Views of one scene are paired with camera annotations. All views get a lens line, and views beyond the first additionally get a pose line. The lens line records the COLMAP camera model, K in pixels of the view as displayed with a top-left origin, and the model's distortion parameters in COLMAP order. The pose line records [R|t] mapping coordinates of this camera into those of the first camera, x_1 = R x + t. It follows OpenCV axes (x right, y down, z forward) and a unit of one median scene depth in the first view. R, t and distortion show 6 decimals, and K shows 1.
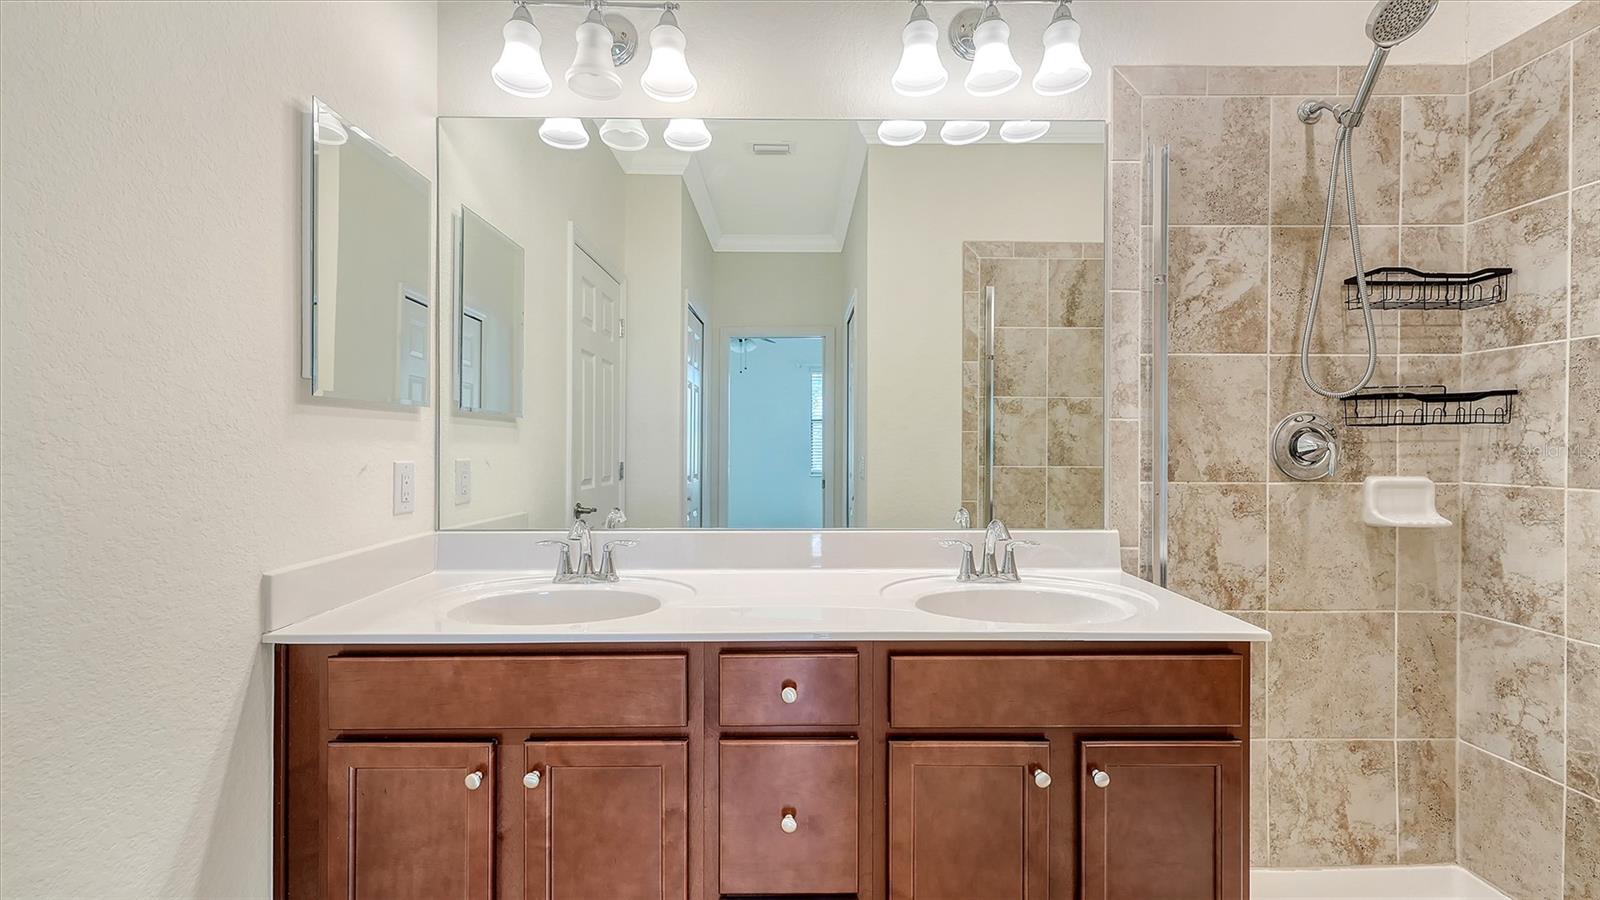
lens RADIAL K [[656.8, 0, 800.0], [0, 656.8, 450.0], [0, 0, 1]] dist [0.002052, 0.000529]
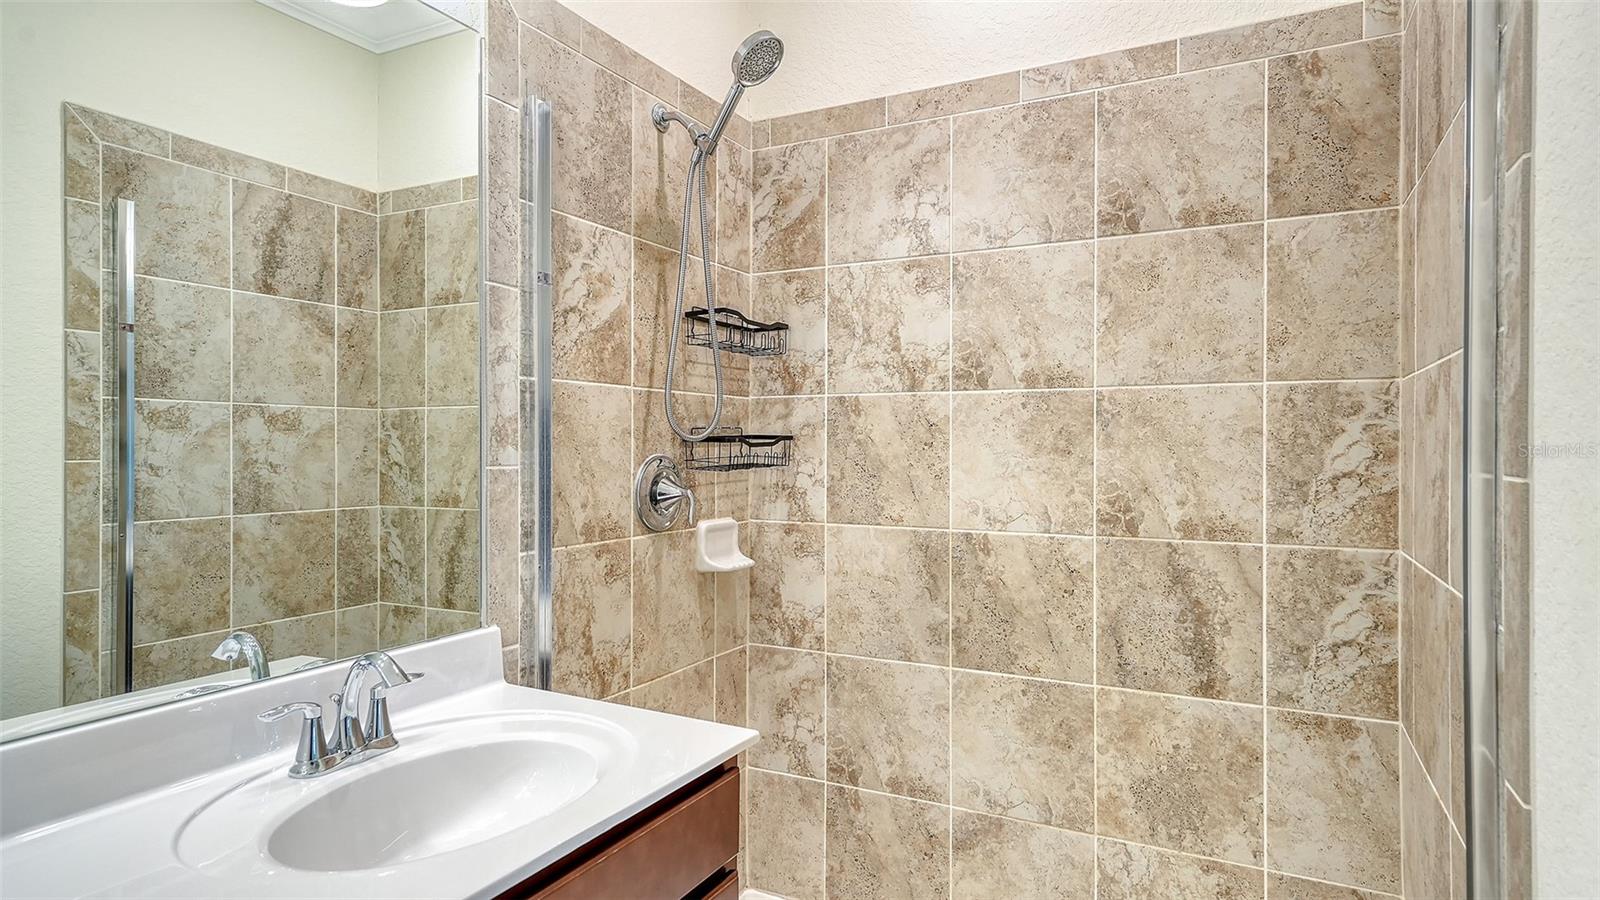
lens RADIAL K [[877.7, 0, 800.0], [0, 877.7, 450.0], [0, 0, 1]] dist [0.016097, -0.000680]
pose [[0.476188, -0.003887, 0.879335, -0.186350], [0.007288, 0.999973, 0.000473, -0.063204], [-0.879313, 0.006183, 0.476203, 0.268430]]
